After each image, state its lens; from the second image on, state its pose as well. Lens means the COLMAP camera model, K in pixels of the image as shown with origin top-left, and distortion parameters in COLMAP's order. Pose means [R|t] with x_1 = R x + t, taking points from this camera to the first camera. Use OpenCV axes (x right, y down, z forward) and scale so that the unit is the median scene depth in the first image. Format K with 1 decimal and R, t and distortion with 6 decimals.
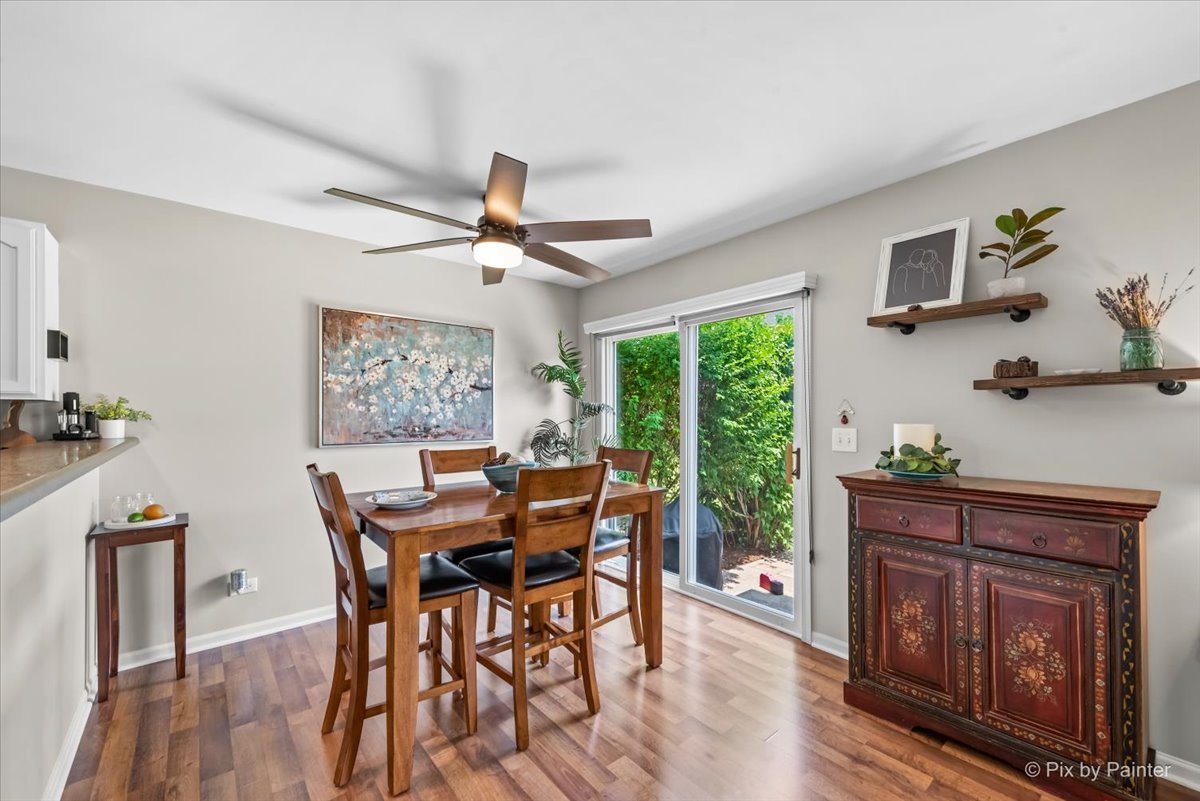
lens RADIAL K [[477.8, 0, 596.3], [0, 477.8, 415.3], [0, 0, 1]] dist [0.008855, -0.001083]
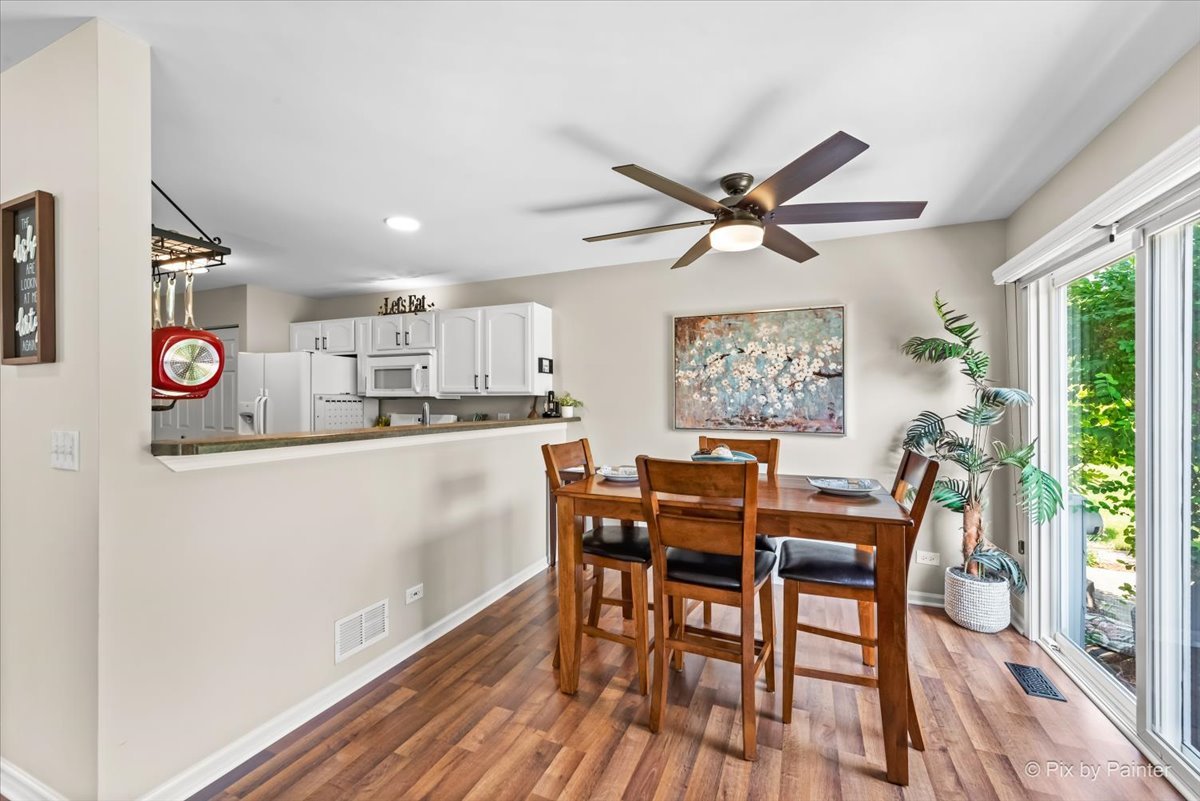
lens RADIAL K [[477.8, 0, 602.7], [0, 477.8, 399.9], [0, 0, 1]] dist [0.008855, -0.001083]
pose [[0.453445, -0.003230, -0.891279, 0.399673], [-0.005228, 0.999967, -0.006283, -0.002671], [0.891269, 0.007509, 0.453413, 0.243740]]
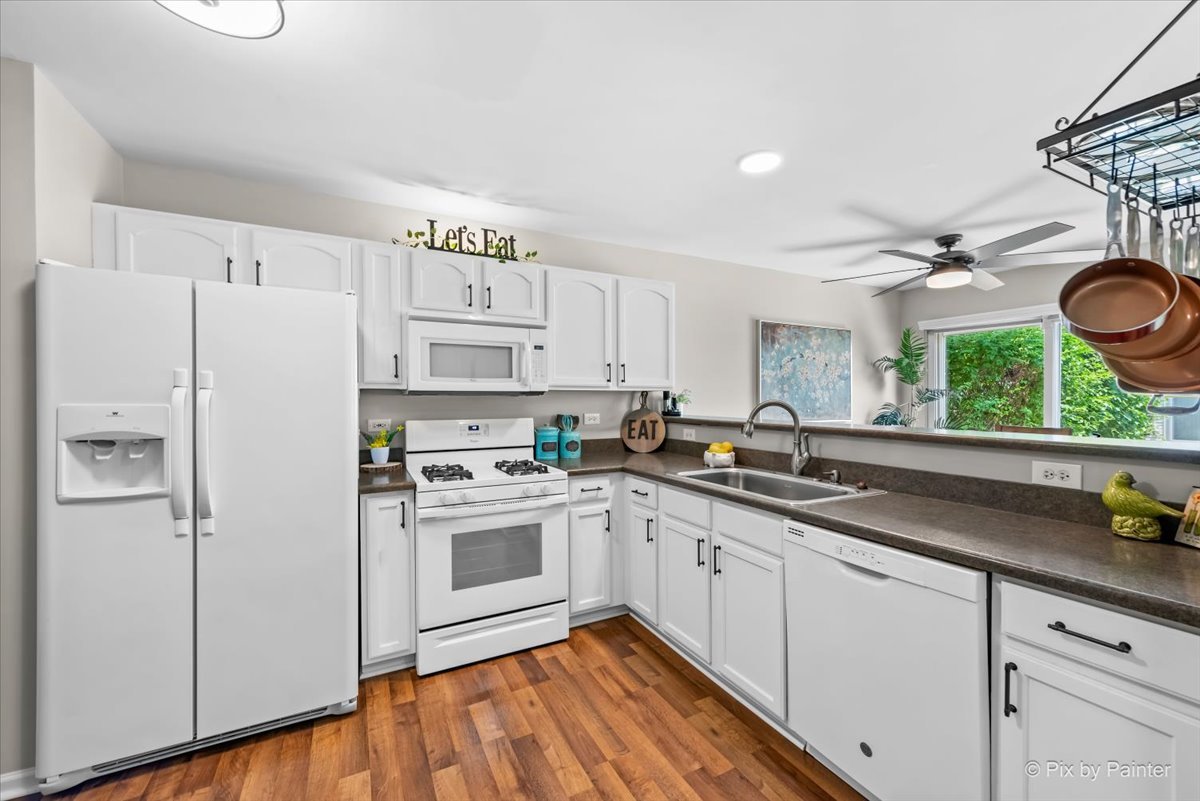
lens RADIAL K [[477.8, 0, 597.5], [0, 477.8, 396.2], [0, 0, 1]] dist [0.008855, -0.001083]
pose [[0.975522, -0.003507, -0.219873, -0.651663], [0.002156, 0.999977, -0.006381, -0.002539], [0.219890, 0.005751, 0.975508, -0.395325]]
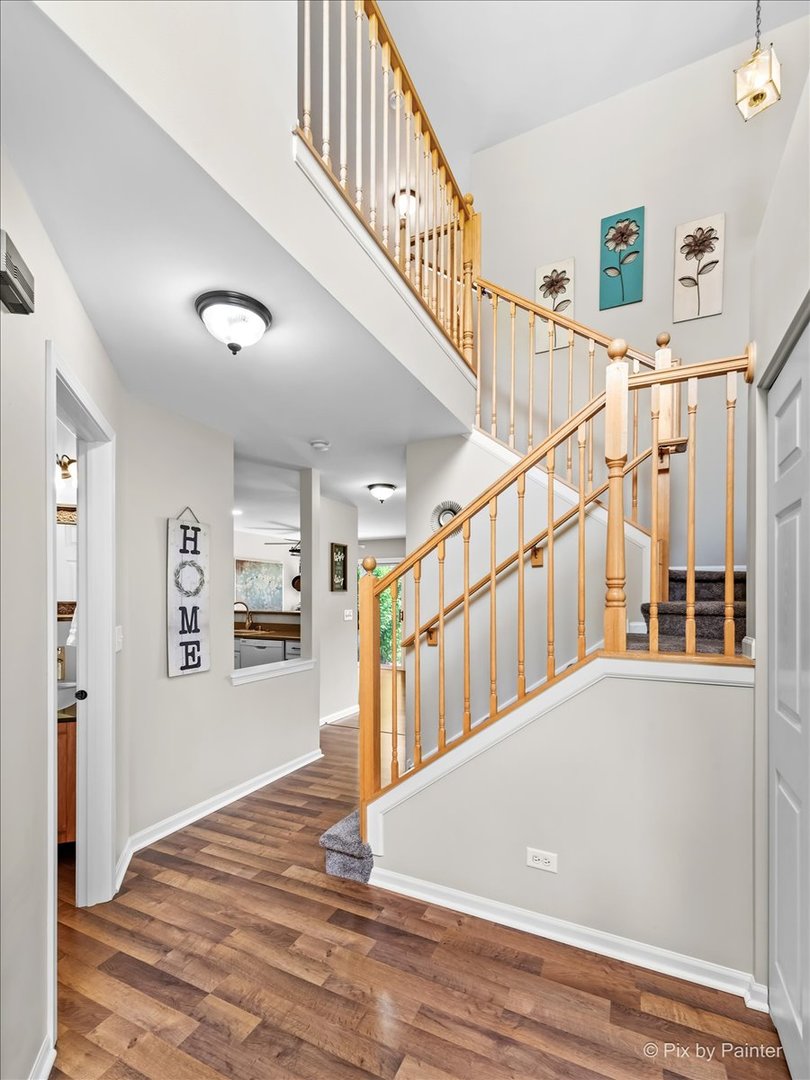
lens RADIAL K [[502.3, 0, 404.8], [0, 502.3, 597.5], [0, 0, 1]] dist [0.007871, 0.000051]
pose [[0.910809, -0.000020, 0.412827, -0.772303], [-0.000776, 0.999998, 0.001761, -0.019322], [-0.412827, -0.001924, 0.910808, -1.687250]]
